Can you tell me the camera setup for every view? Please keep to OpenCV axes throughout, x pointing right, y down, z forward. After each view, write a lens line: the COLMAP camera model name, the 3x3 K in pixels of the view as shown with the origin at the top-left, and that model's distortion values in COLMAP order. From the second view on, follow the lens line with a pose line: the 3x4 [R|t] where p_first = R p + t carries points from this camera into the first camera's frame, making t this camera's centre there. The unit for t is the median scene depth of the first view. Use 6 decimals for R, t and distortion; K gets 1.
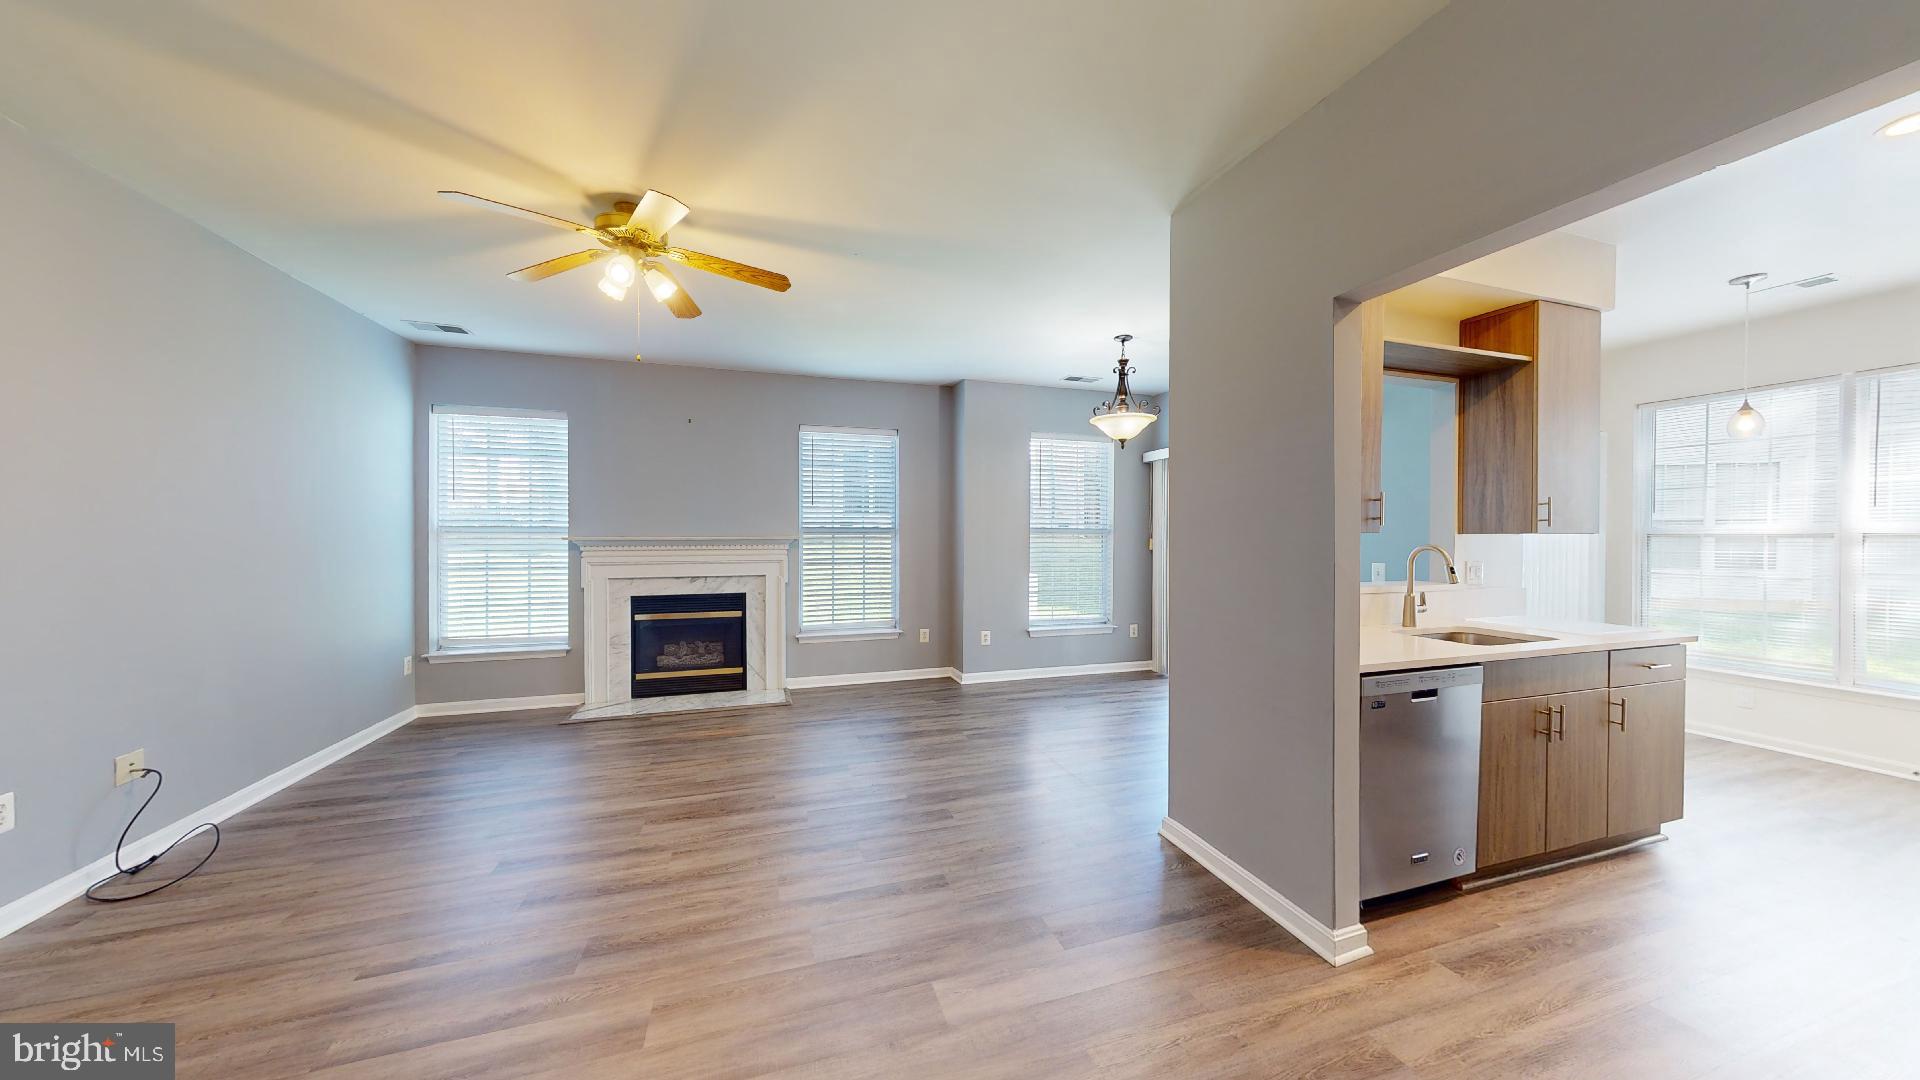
lens RADIAL K [[609.7, 0, 962.5], [0, 609.7, 543.2], [0, 0, 1]] dist [-0.013510, -0.000045]
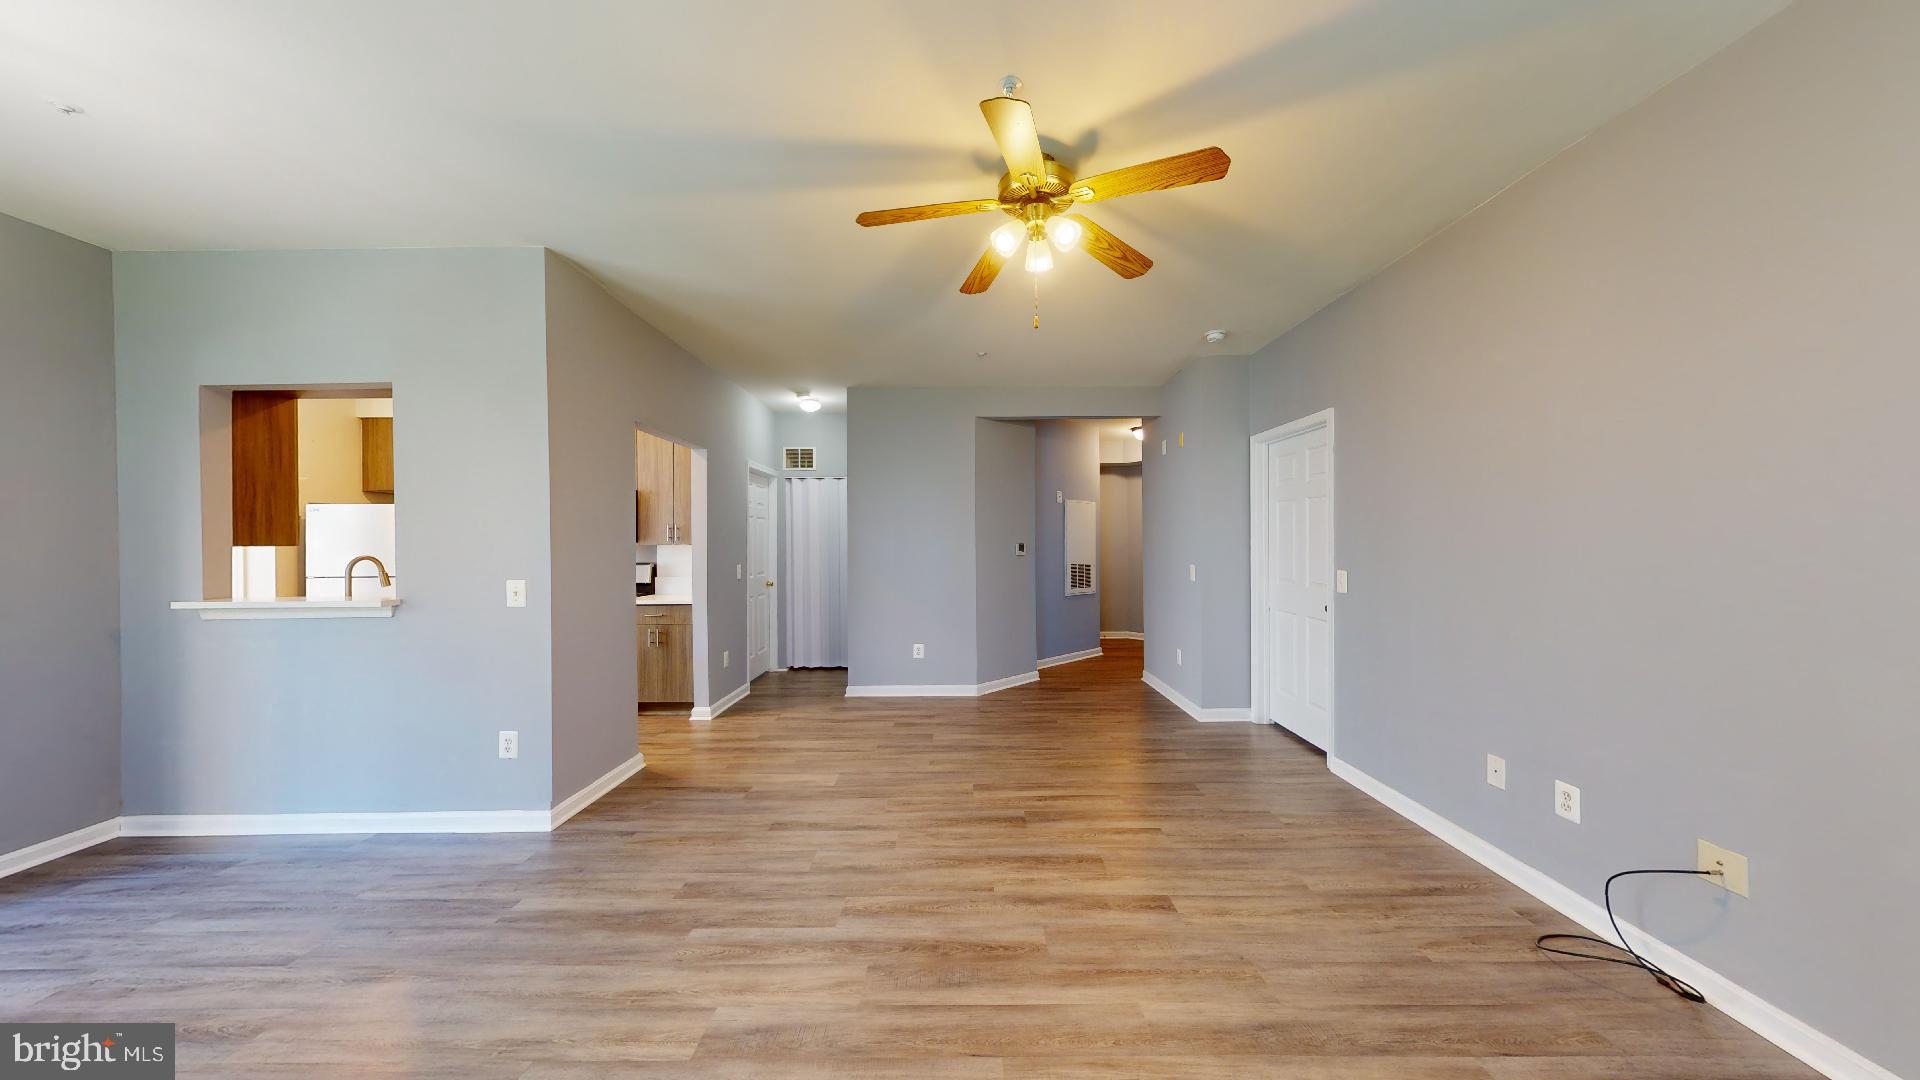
lens RADIAL K [[606.0, 0, 963.1], [0, 606.0, 545.3], [0, 0, 1]] dist [-0.001157, -0.000031]
pose [[-0.949100, 0.000772, 0.314974, -0.635060], [0.006208, 0.999849, 0.016255, -0.026263], [-0.314914, 0.017383, -0.948961, 1.645385]]
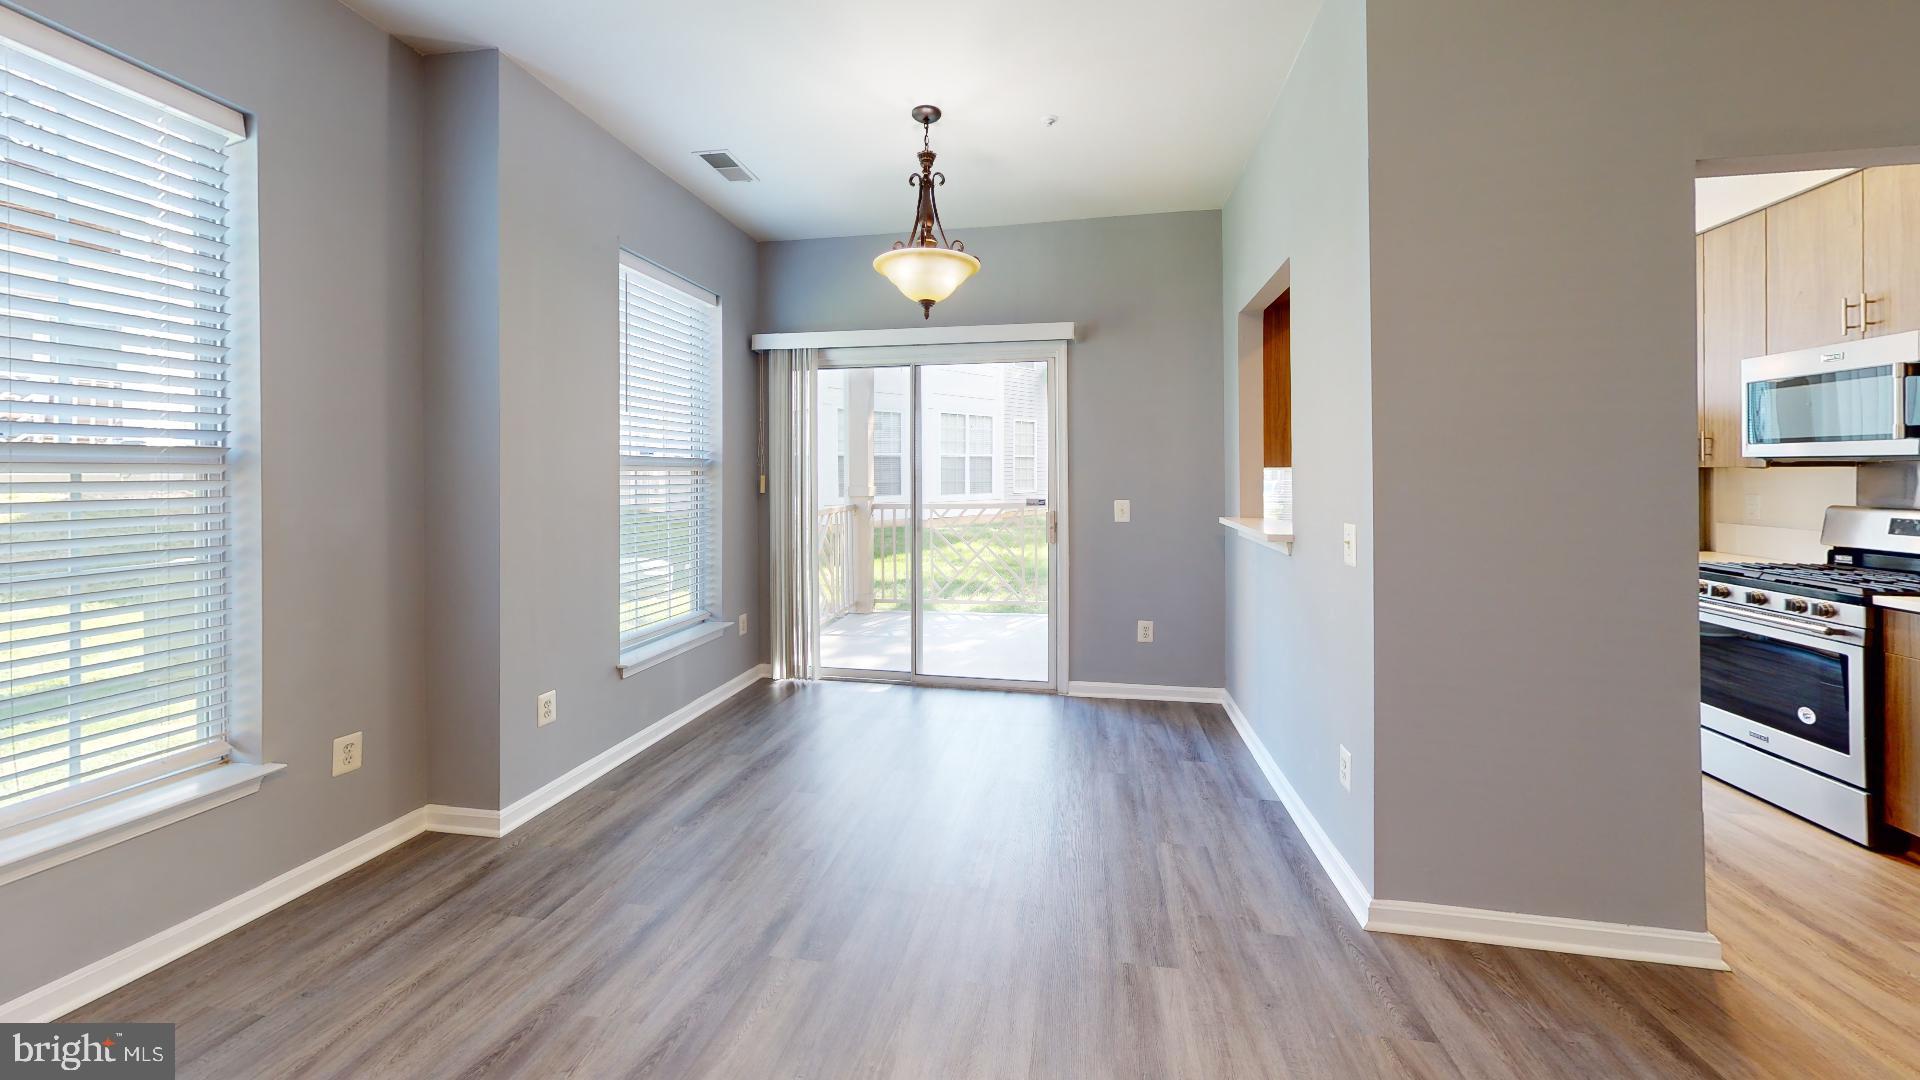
lens RADIAL K [[700.4, 0, 961.0], [0, 700.4, 533.4], [0, 0, 1]] dist [-0.000084, -0.000033]
pose [[0.479010, -0.082841, 0.873892, -0.467891], [0.014257, 0.996140, 0.086615, -0.013903], [-0.877694, -0.029030, 0.478342, 0.965916]]
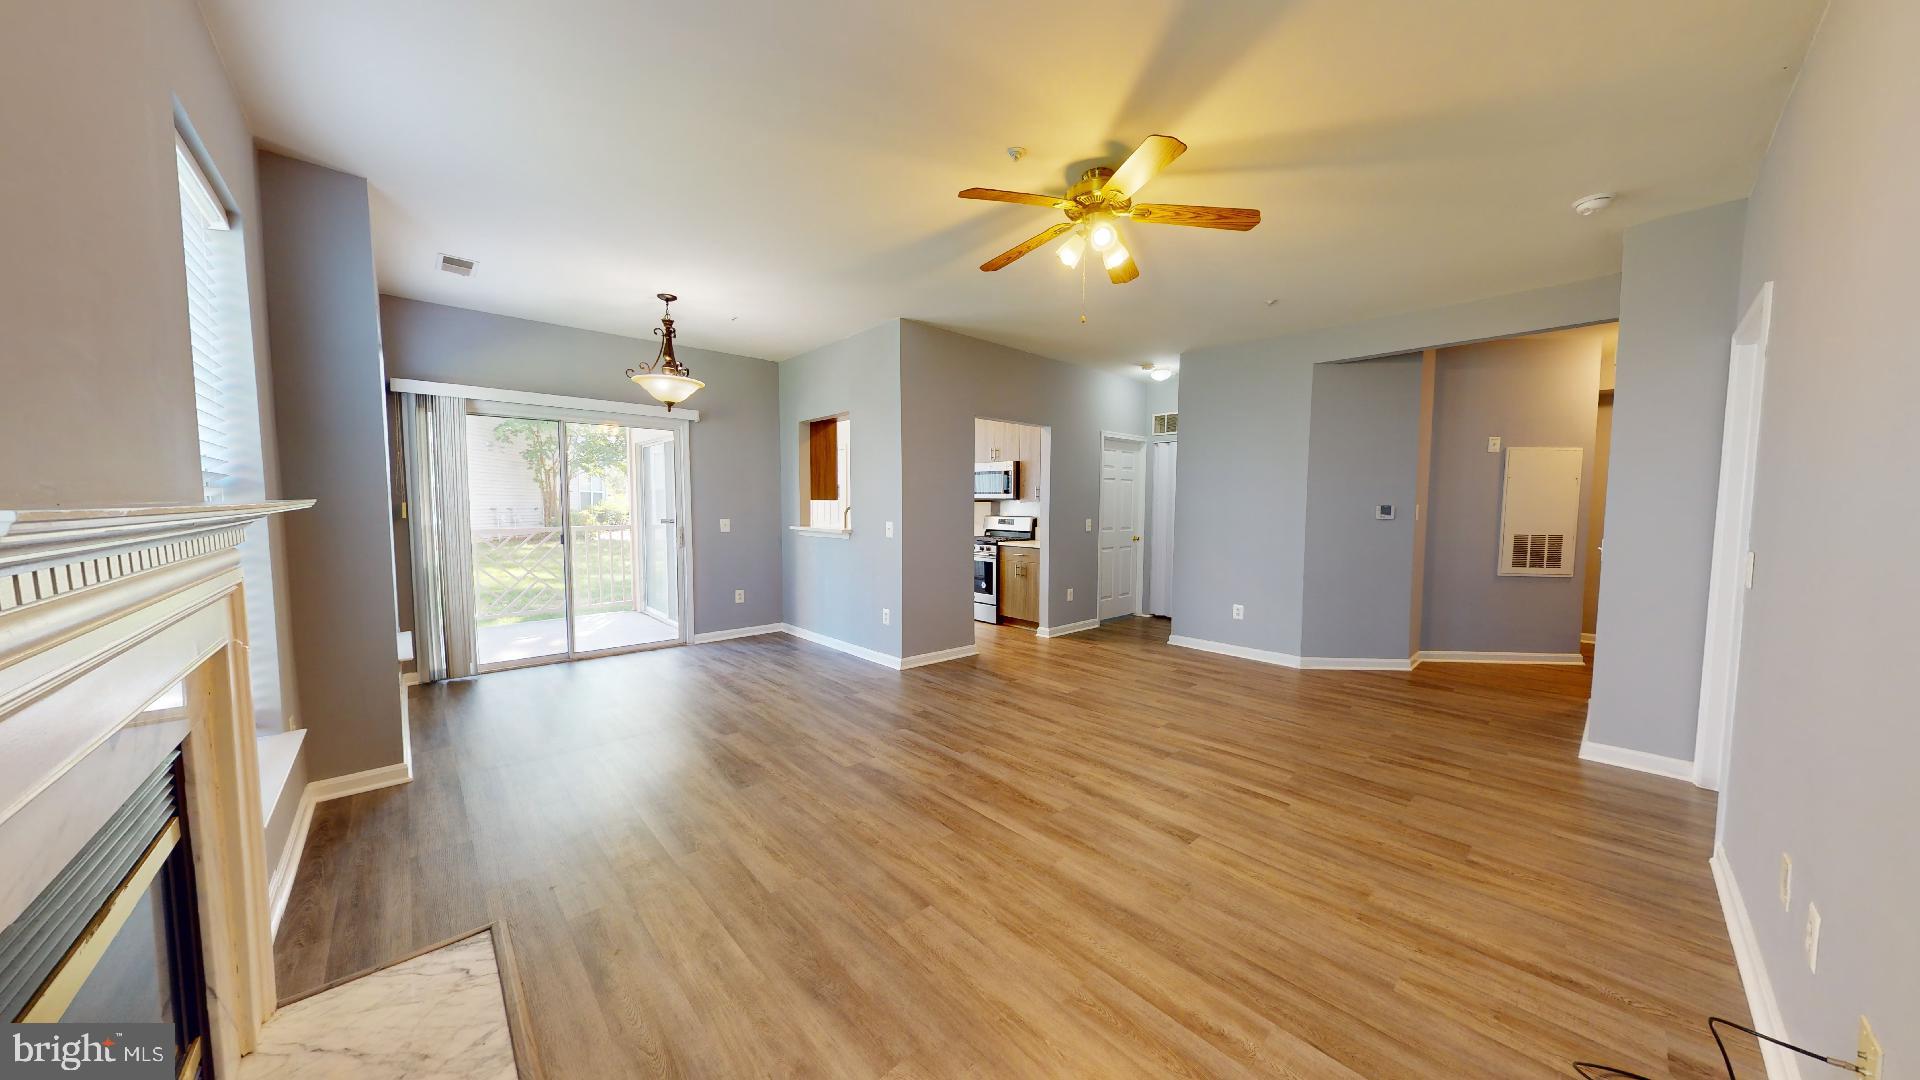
lens RADIAL K [[609.7, 0, 962.5], [0, 609.7, 543.2], [0, 0, 1]] dist [-0.013510, -0.000045]
pose [[-0.411688, -0.067398, 0.908829, -1.247145], [0.003309, 0.997144, 0.075446, -0.024428], [-0.911319, 0.034068, -0.410290, 1.452277]]
